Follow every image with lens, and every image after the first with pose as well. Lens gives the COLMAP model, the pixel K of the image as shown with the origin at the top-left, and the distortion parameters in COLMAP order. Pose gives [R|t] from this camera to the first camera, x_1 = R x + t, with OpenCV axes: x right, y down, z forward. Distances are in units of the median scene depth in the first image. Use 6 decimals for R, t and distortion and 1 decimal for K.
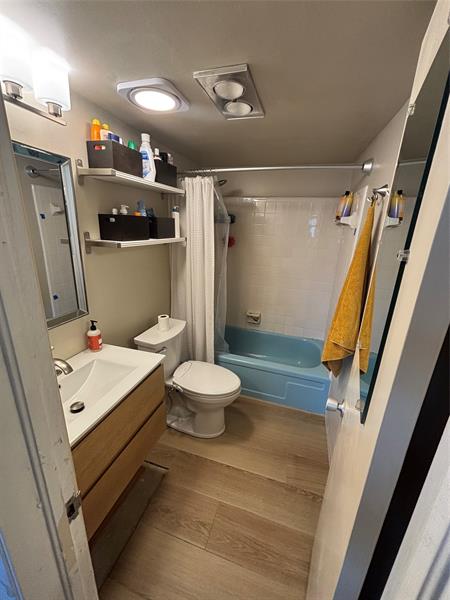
lens RADIAL K [[243.0, 0, 225.7], [0, 243.0, 298.8], [0, 0, 1]] dist [-0.000322, 0.001152]
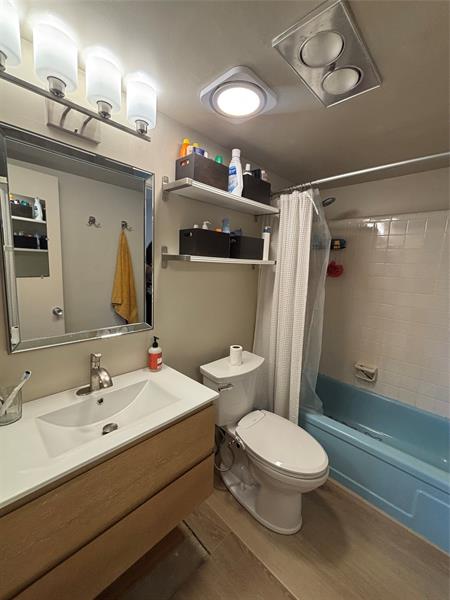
lens RADIAL K [[243.0, 0, 225.0], [0, 243.0, 298.3], [0, 0, 1]] dist [-0.000322, 0.001152]
pose [[0.892810, 0.065570, -0.445635, 0.078676], [-0.140370, 0.980583, -0.136945, 0.027182], [0.428002, 0.184820, 0.884678, 0.201003]]
